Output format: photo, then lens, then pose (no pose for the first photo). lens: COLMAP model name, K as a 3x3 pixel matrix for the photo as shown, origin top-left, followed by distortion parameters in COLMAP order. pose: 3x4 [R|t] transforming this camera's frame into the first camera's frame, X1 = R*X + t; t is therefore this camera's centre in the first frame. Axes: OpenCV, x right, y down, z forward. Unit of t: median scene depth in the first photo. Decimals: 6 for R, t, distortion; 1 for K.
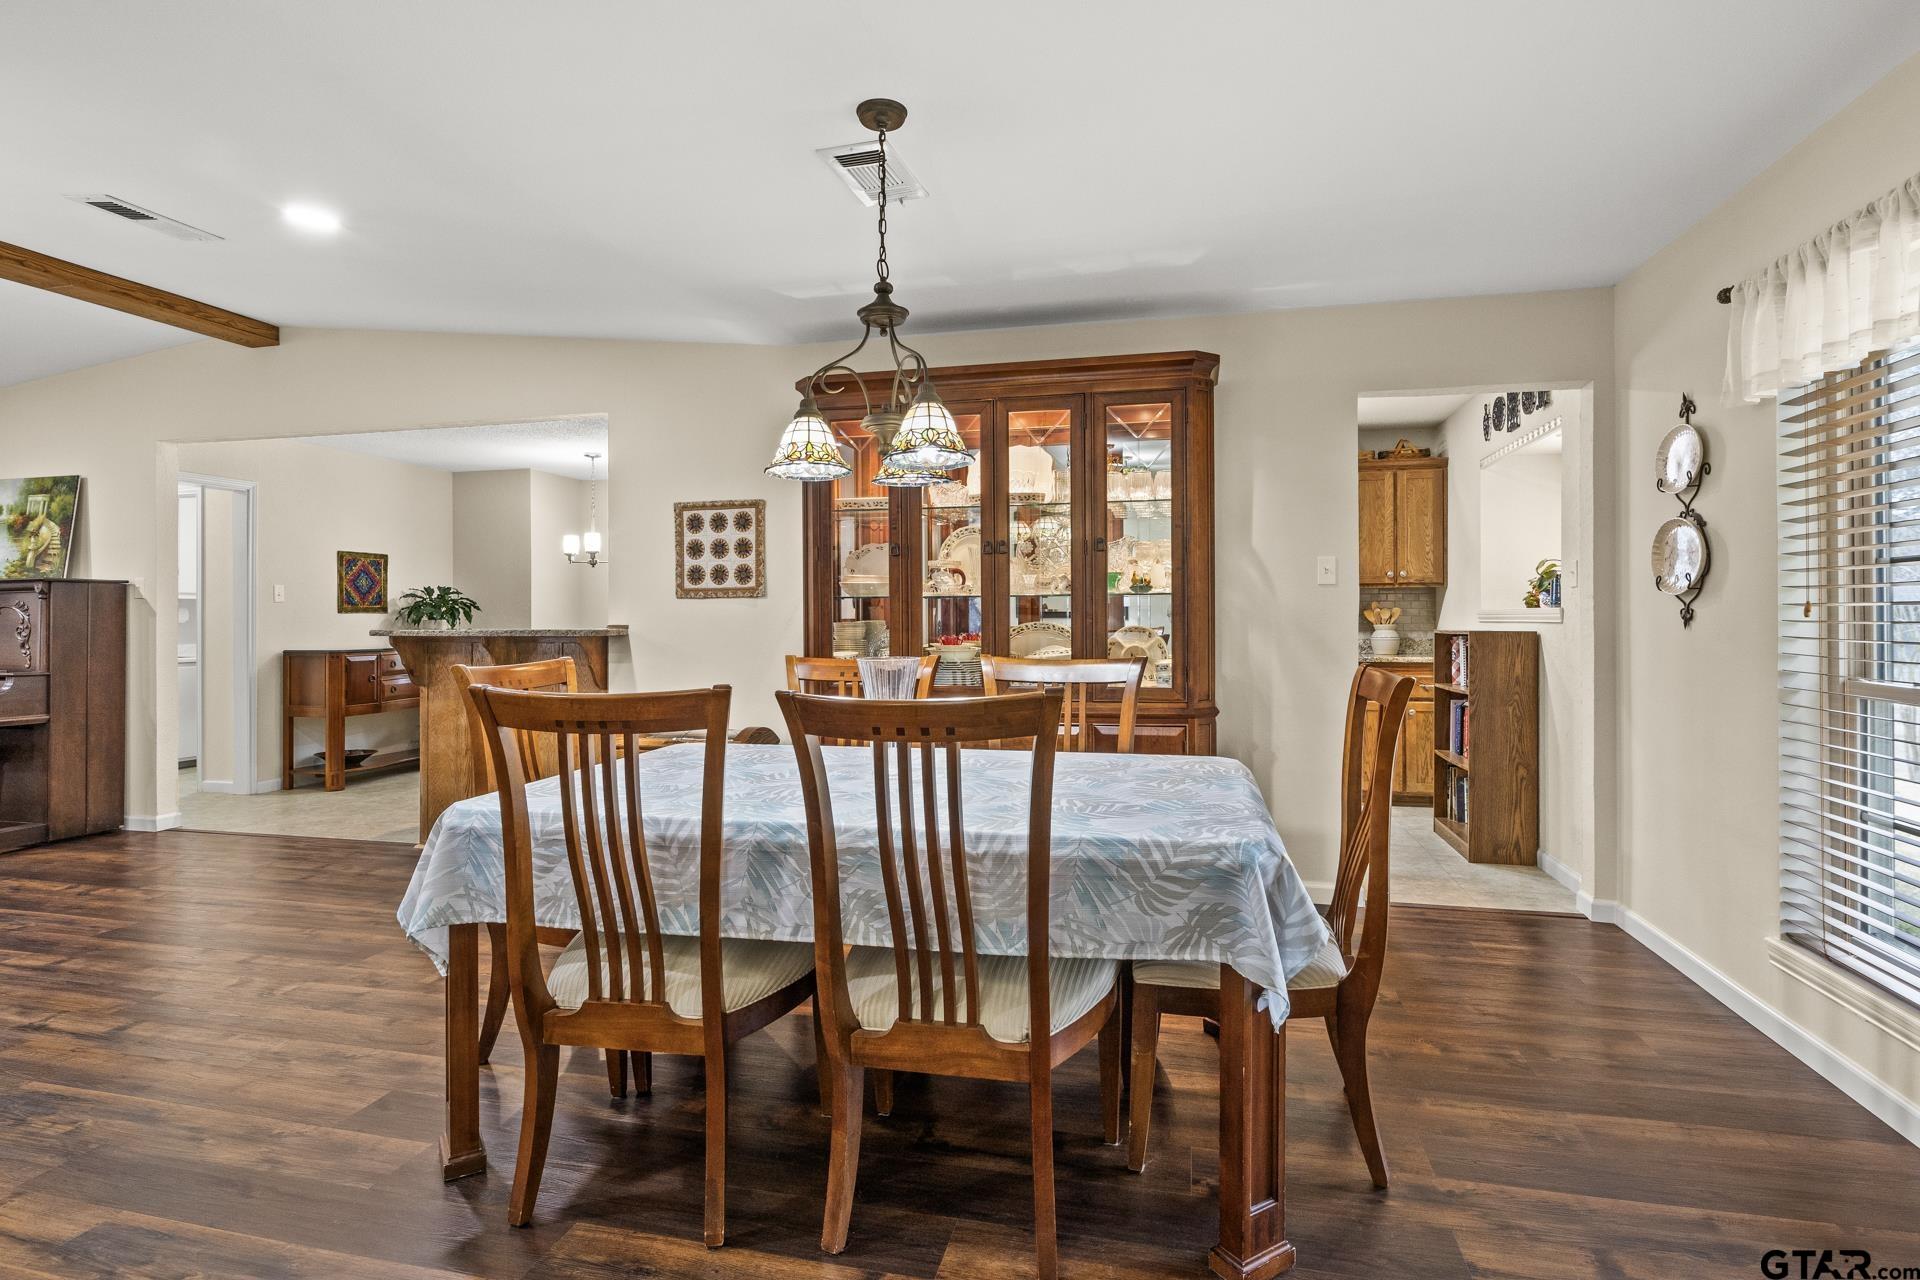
lens RADIAL K [[981.8, 0, 952.0], [0, 981.8, 610.7], [0, 0, 1]] dist [-0.007619, -0.001262]
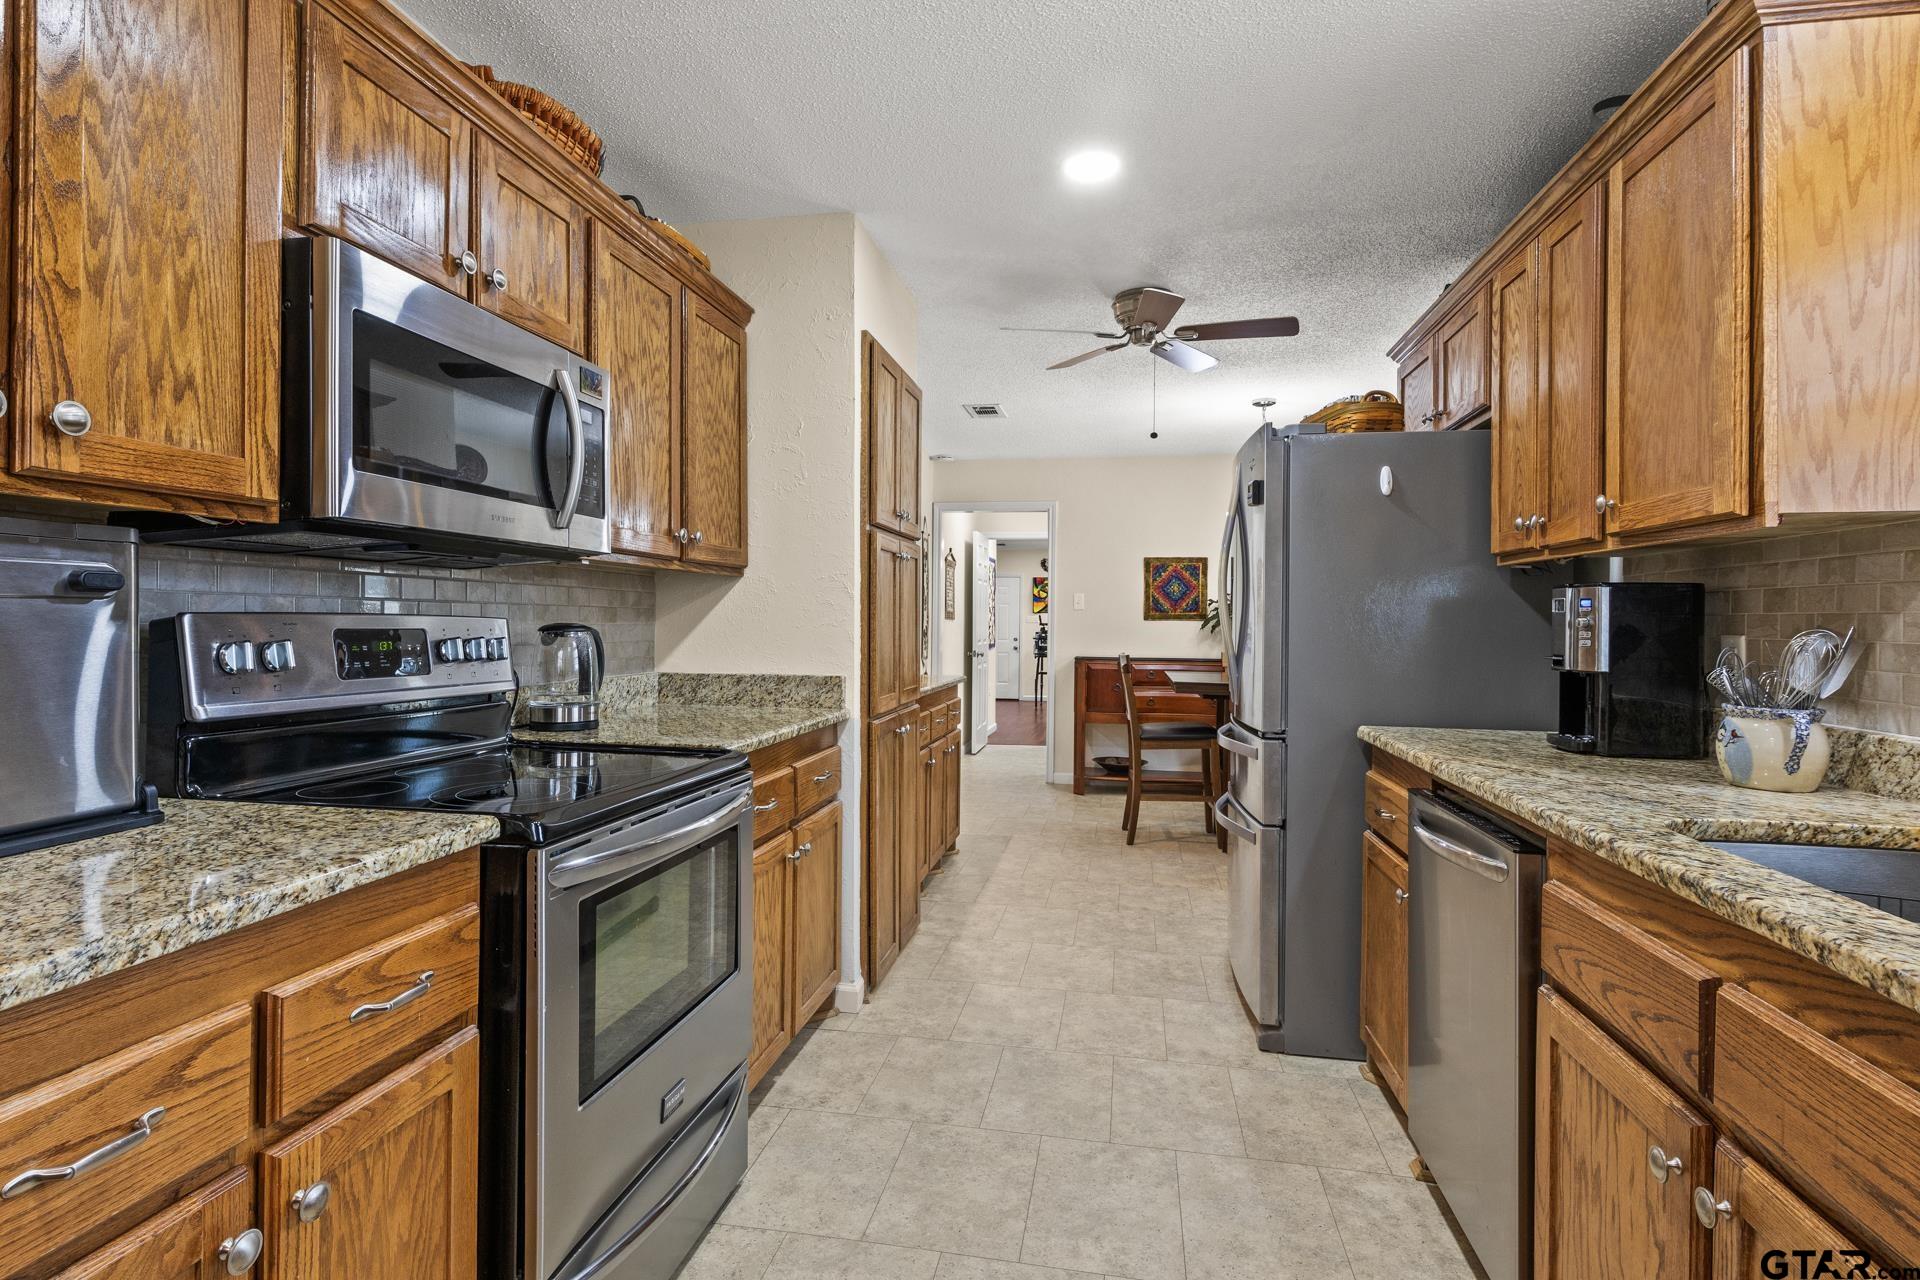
lens RADIAL K [[981.8, 0, 944.4], [0, 981.8, 632.0], [0, 0, 1]] dist [-0.007619, -0.001262]
pose [[0.066098, 0.013079, -0.997727, 0.550959], [-0.006095, 0.999901, 0.012703, 0.004333], [0.997795, 0.005242, 0.066171, 1.138090]]
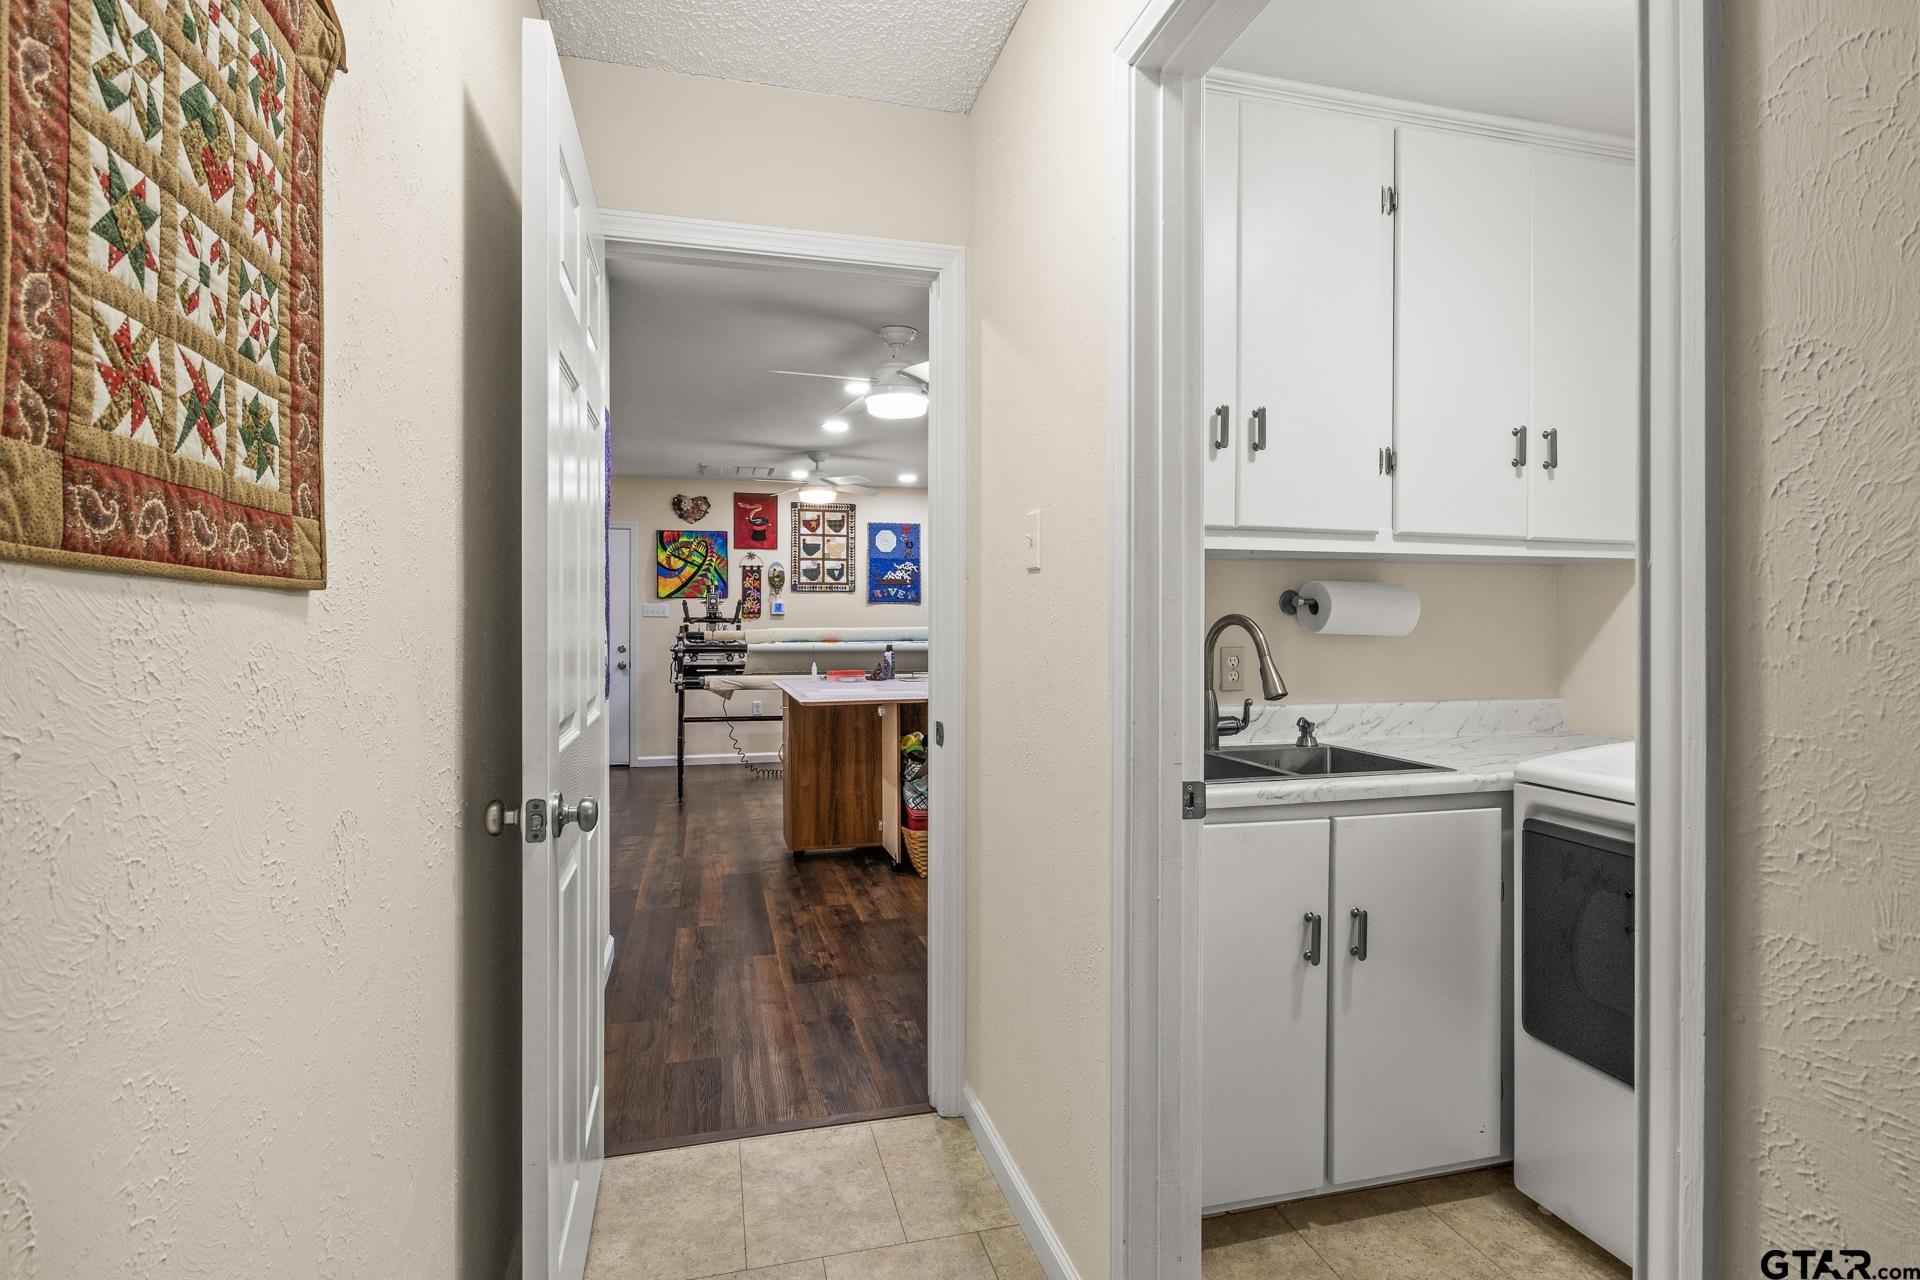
lens RADIAL K [[981.8, 0, 968.7], [0, 981.8, 639.7], [0, 0, 1]] dist [-0.007619, -0.001262]
pose [[0.489292, 0.025022, -0.871761, -1.014731], [0.002788, 0.999538, 0.030254, 0.002877], [0.872116, -0.017234, 0.488996, 1.292436]]
